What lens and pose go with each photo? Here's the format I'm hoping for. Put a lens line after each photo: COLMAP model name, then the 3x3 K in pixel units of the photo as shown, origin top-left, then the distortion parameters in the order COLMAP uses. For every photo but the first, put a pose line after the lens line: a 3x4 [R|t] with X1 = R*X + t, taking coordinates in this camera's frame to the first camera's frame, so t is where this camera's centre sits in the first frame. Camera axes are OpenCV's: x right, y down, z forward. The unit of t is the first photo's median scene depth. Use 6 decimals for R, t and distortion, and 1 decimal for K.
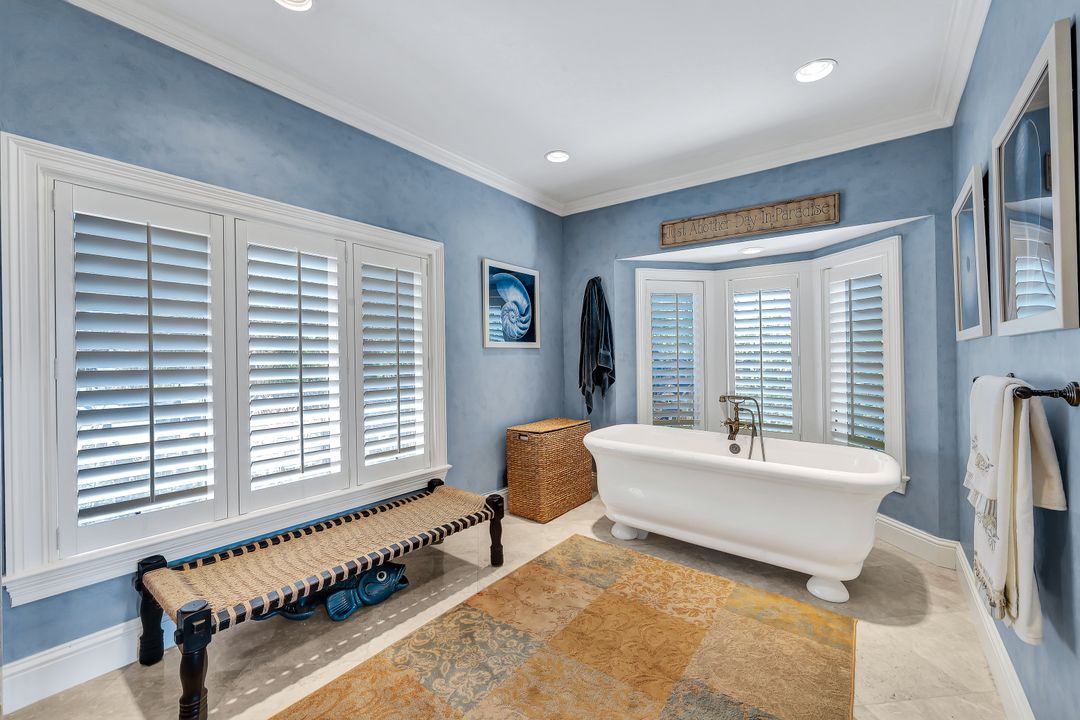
lens RADIAL K [[439.5, 0, 539.5], [0, 439.5, 349.1], [0, 0, 1]] dist [-0.002764, -0.000330]
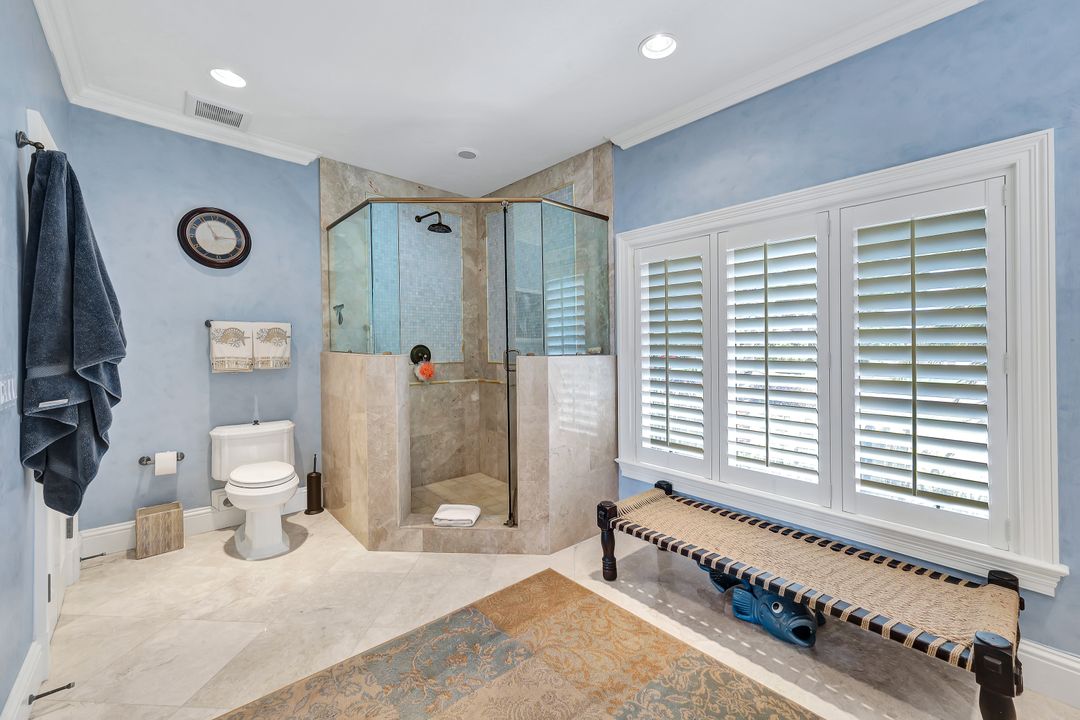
lens RADIAL K [[439.5, 0, 540.0], [0, 439.5, 361.4], [0, 0, 1]] dist [-0.002764, -0.000330]
pose [[-0.193925, 0.030565, -0.980540, 0.523610], [0.007532, 0.999531, 0.029667, 0.010516], [0.980987, -0.001633, -0.194065, 0.682480]]
